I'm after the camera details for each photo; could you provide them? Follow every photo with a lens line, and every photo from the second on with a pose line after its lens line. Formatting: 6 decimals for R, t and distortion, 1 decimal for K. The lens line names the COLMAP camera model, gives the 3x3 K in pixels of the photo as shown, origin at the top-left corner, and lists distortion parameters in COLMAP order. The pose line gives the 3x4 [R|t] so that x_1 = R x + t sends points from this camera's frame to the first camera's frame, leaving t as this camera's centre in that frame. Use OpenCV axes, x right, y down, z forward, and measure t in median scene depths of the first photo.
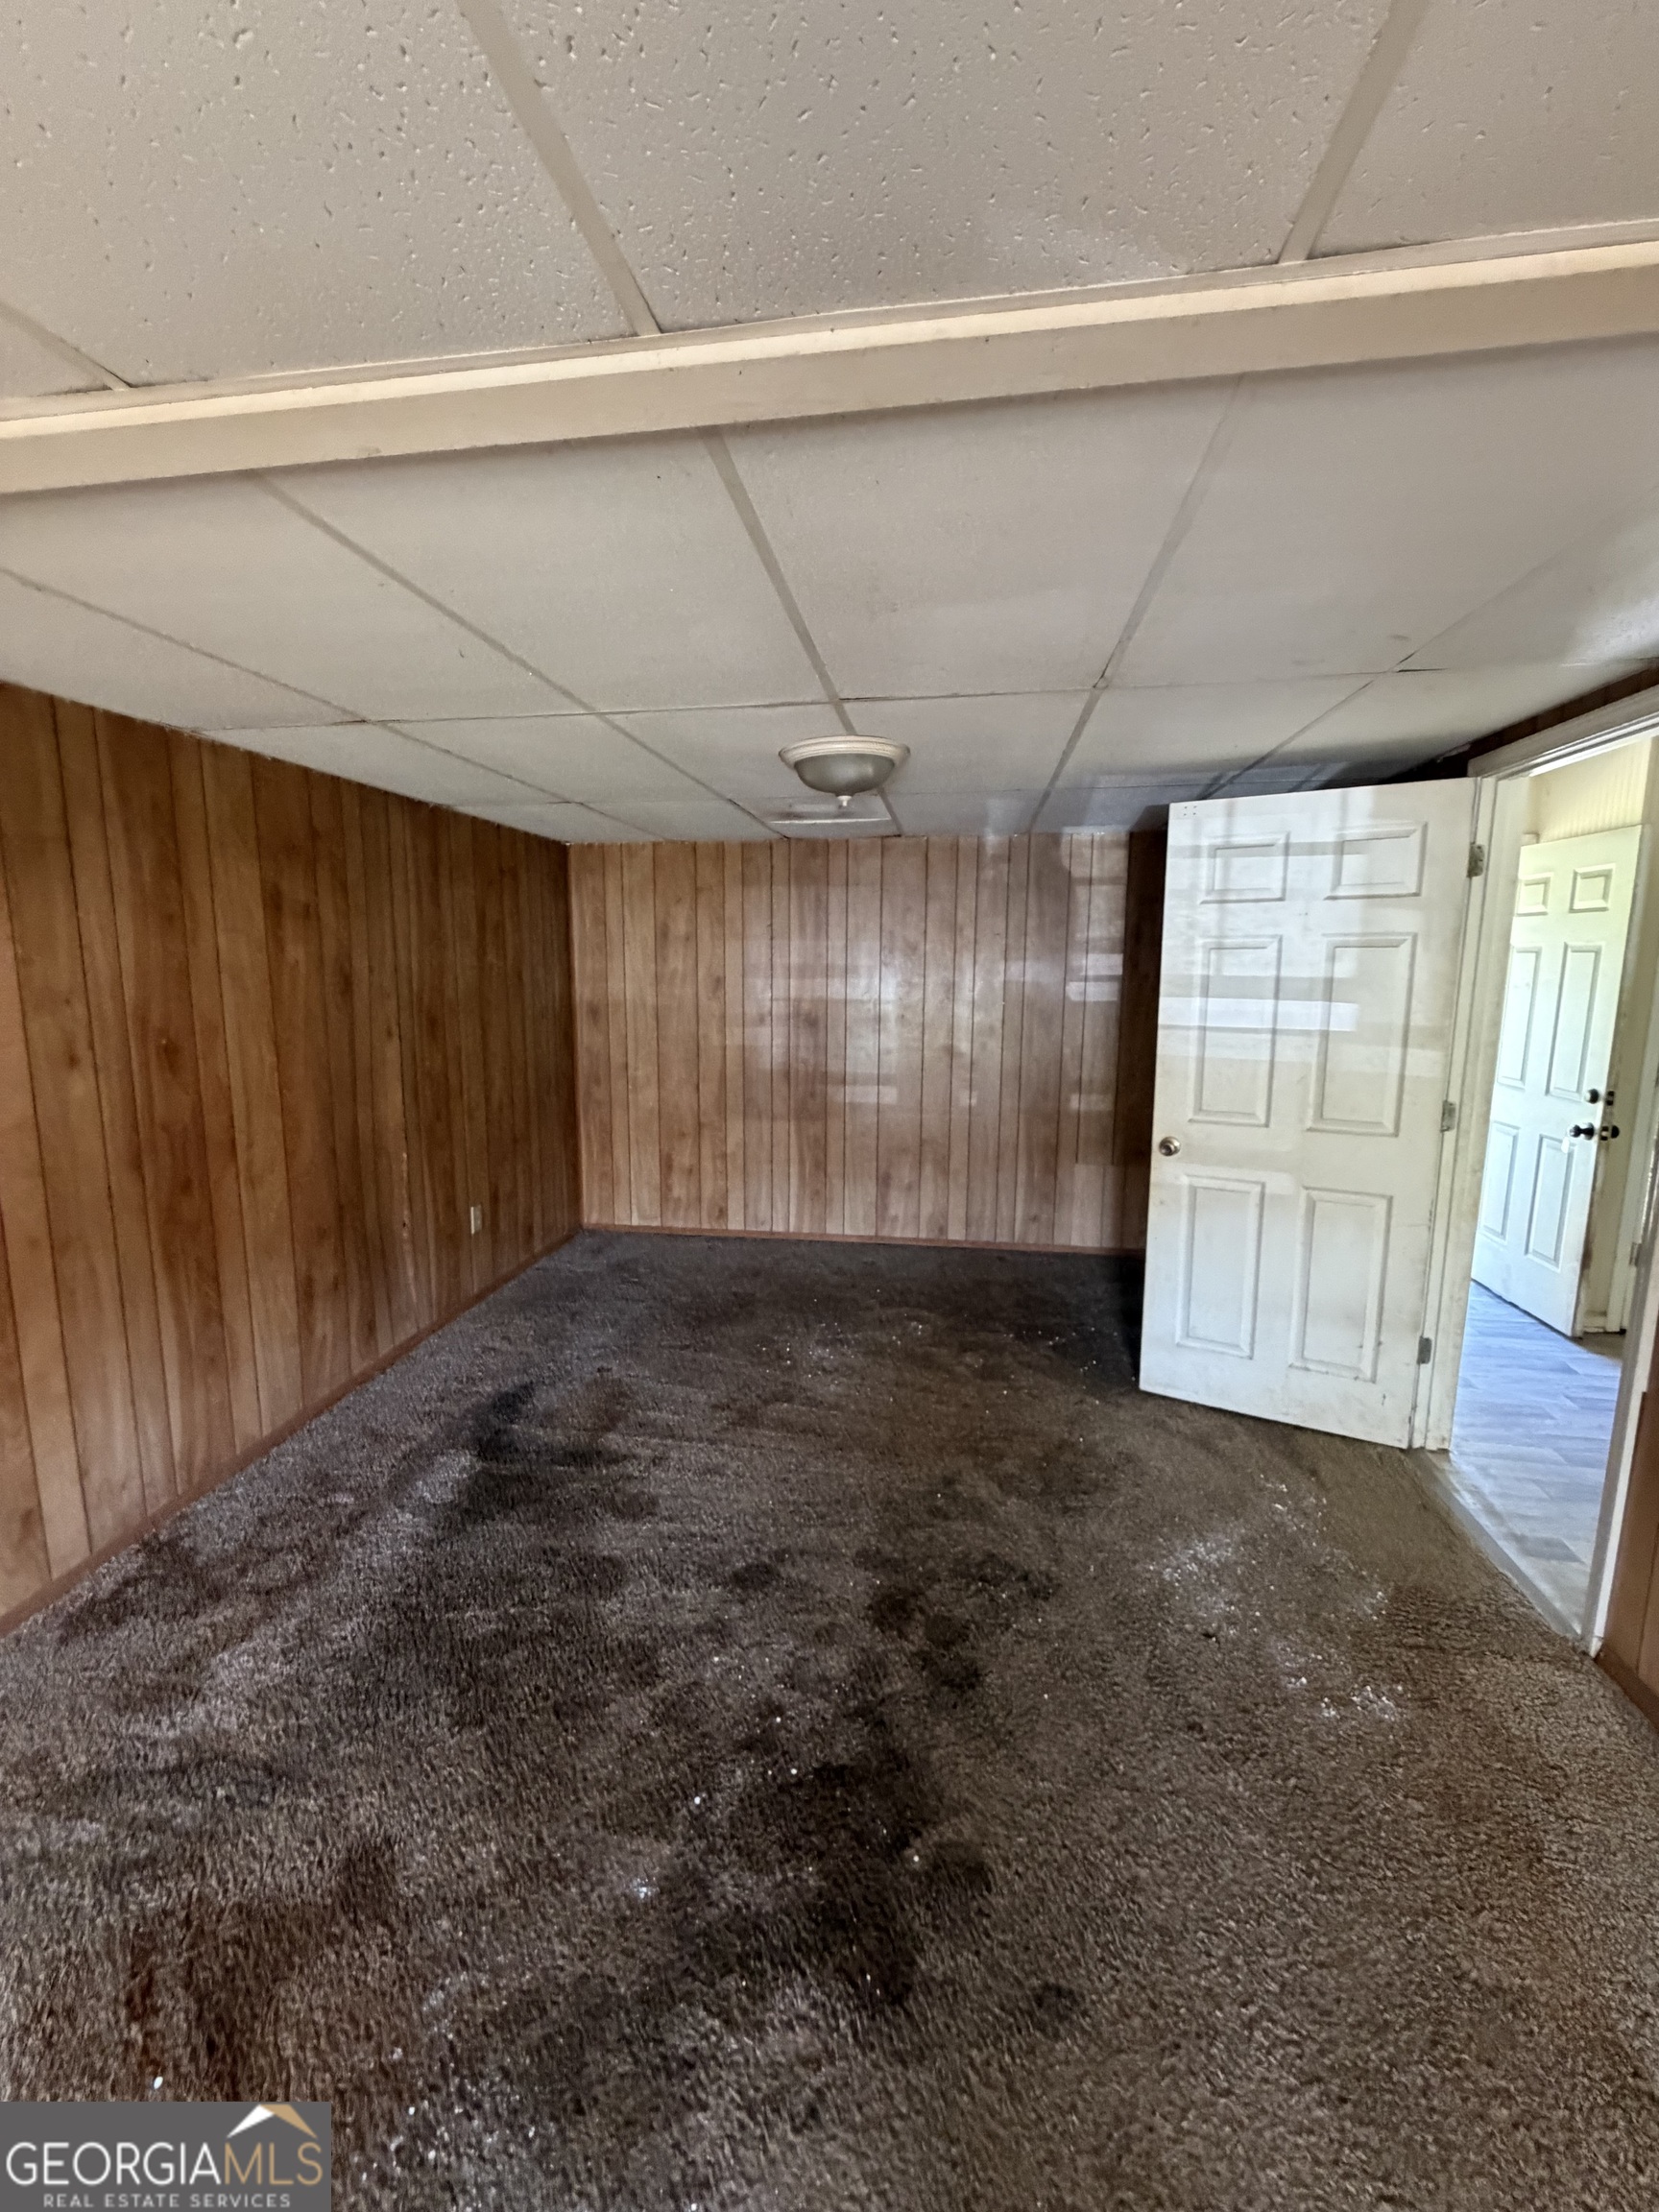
lens RADIAL K [[893.1, 0, 842.8], [0, 893.1, 1095.1], [0, 0, 1]] dist [-0.002023, -0.000094]
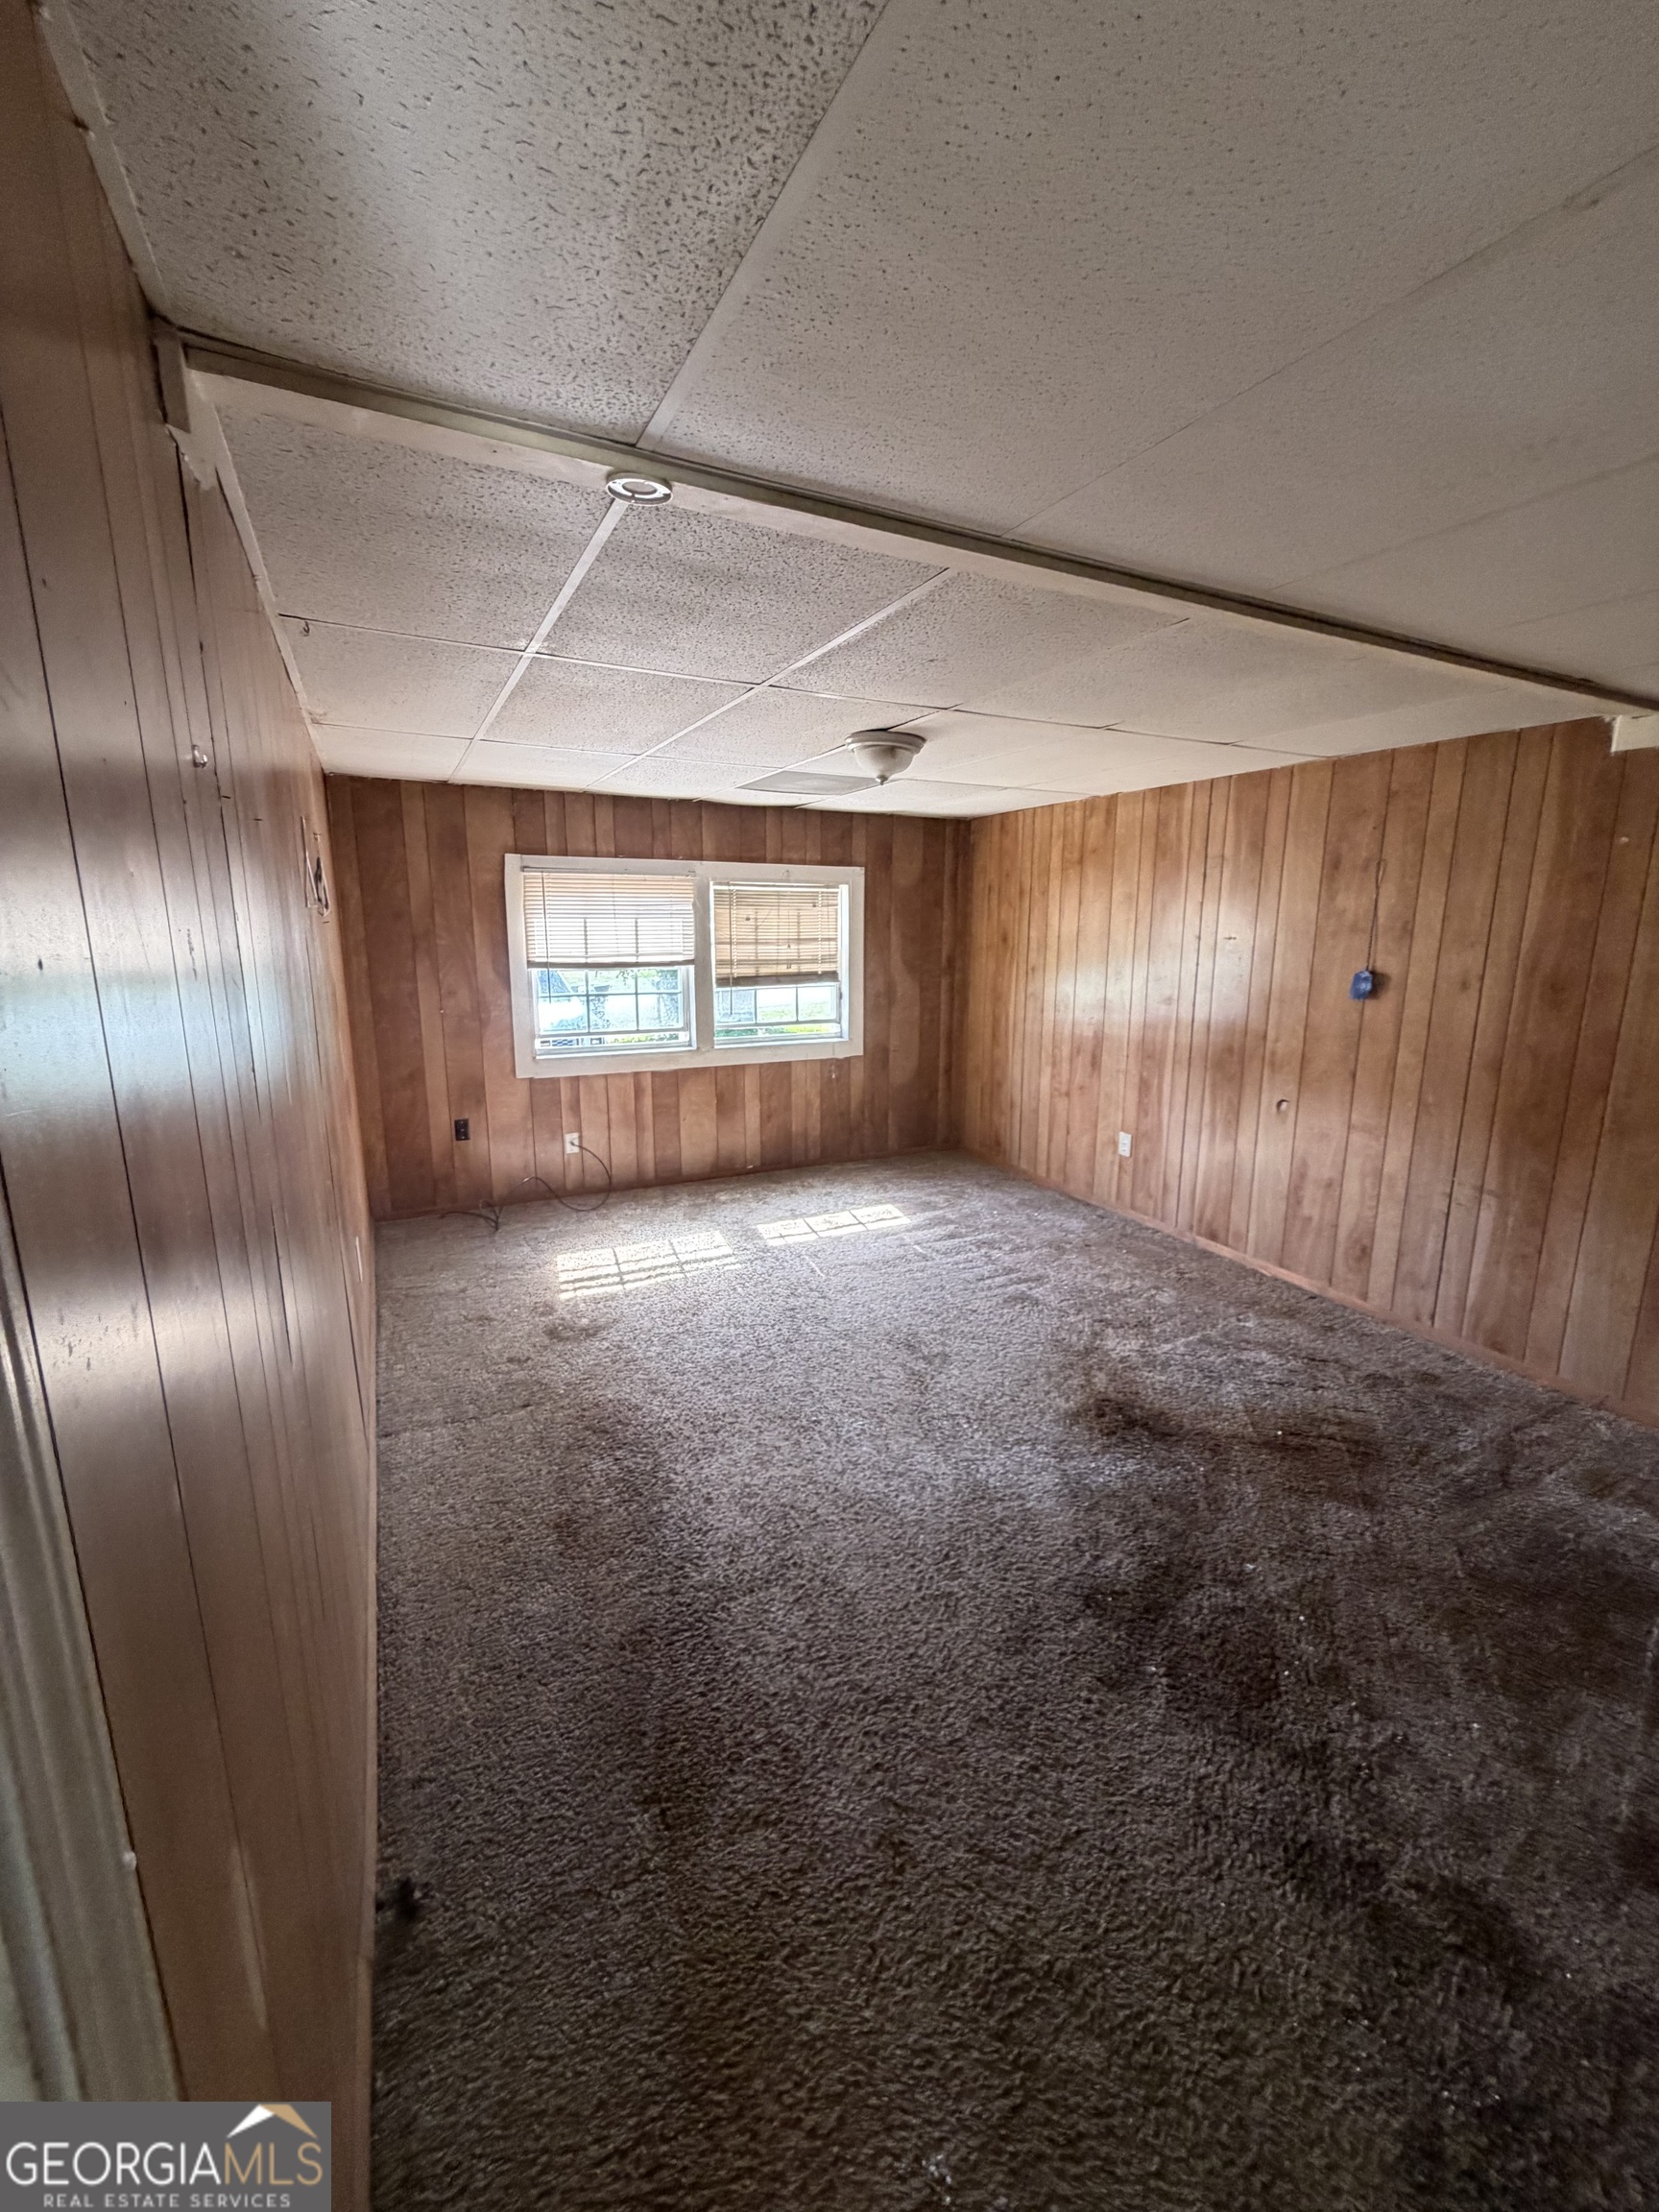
lens RADIAL K [[893.1, 0, 827.6], [0, 893.1, 1095.5], [0, 0, 1]] dist [-0.002023, -0.000094]
pose [[-0.824718, 0.105273, -0.555660, 0.964789], [-0.091520, 0.944729, 0.314819, -0.214636], [0.558090, 0.310491, -0.769500, 1.330245]]
